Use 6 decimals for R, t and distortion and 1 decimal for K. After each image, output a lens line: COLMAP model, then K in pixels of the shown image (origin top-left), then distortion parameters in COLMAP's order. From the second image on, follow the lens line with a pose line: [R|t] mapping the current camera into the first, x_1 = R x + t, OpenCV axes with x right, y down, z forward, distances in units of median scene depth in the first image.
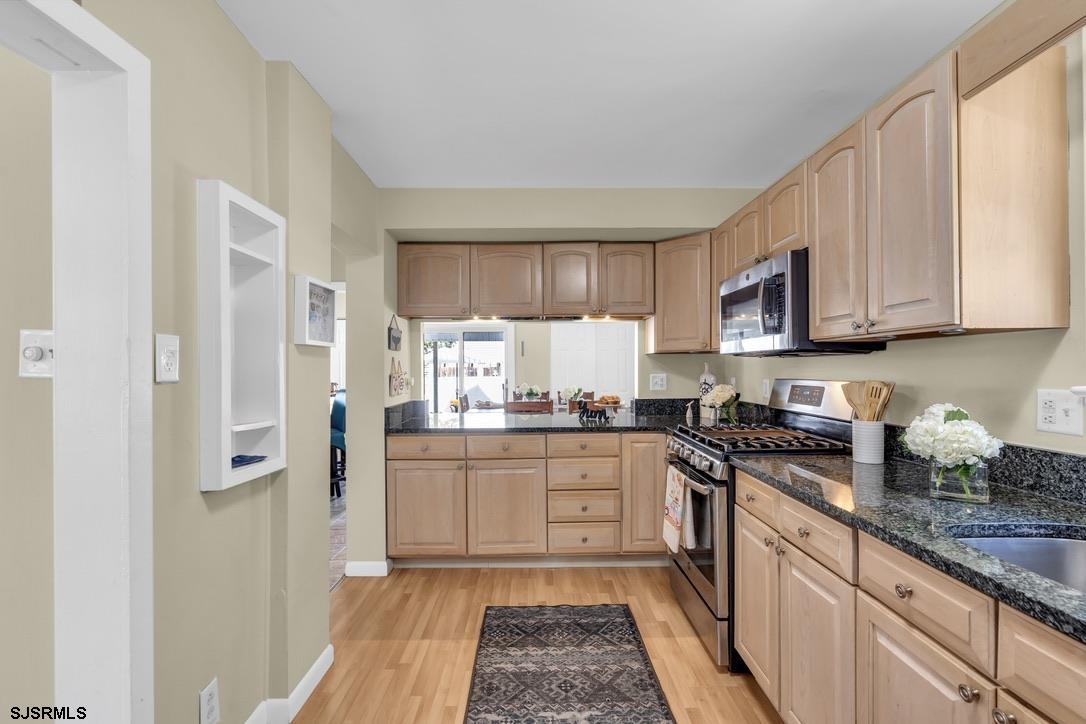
lens RADIAL K [[491.8, 0, 545.2], [0, 491.8, 368.2], [0, 0, 1]] dist [-0.009253, 0.002852]
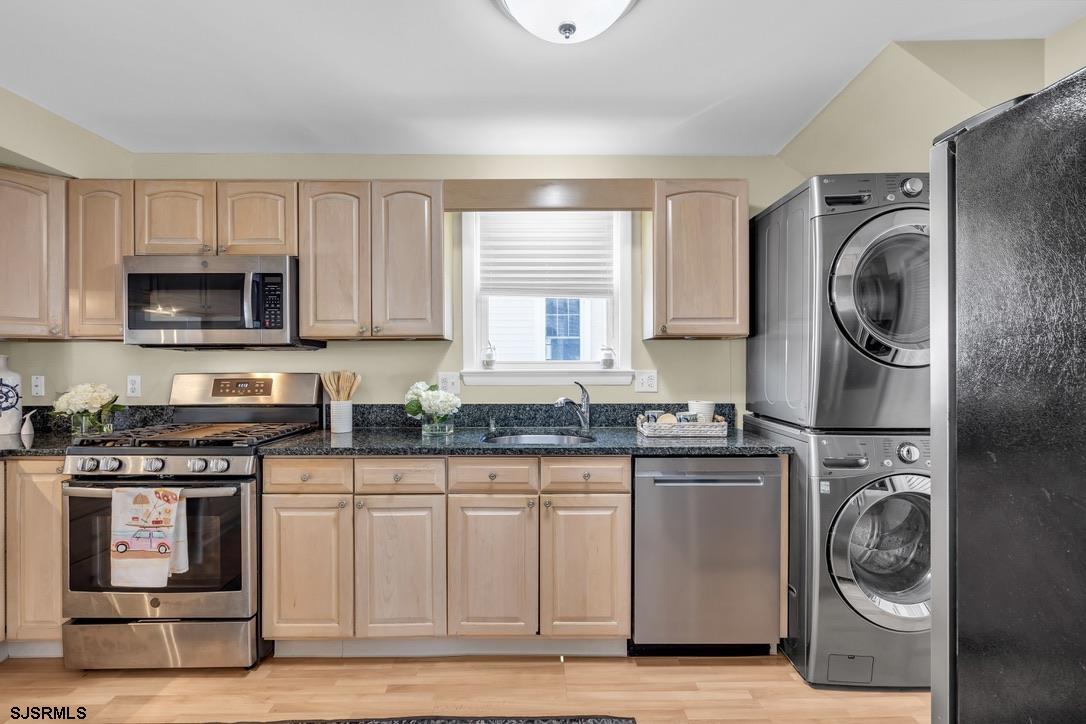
lens RADIAL K [[491.8, 0, 542.8], [0, 491.8, 364.1], [0, 0, 1]] dist [-0.009253, 0.002852]
pose [[0.009885, 0.007498, 0.999923, -0.500239], [0.005744, 0.999955, -0.007555, 0.015908], [-0.999935, 0.005818, 0.009842, 0.332861]]
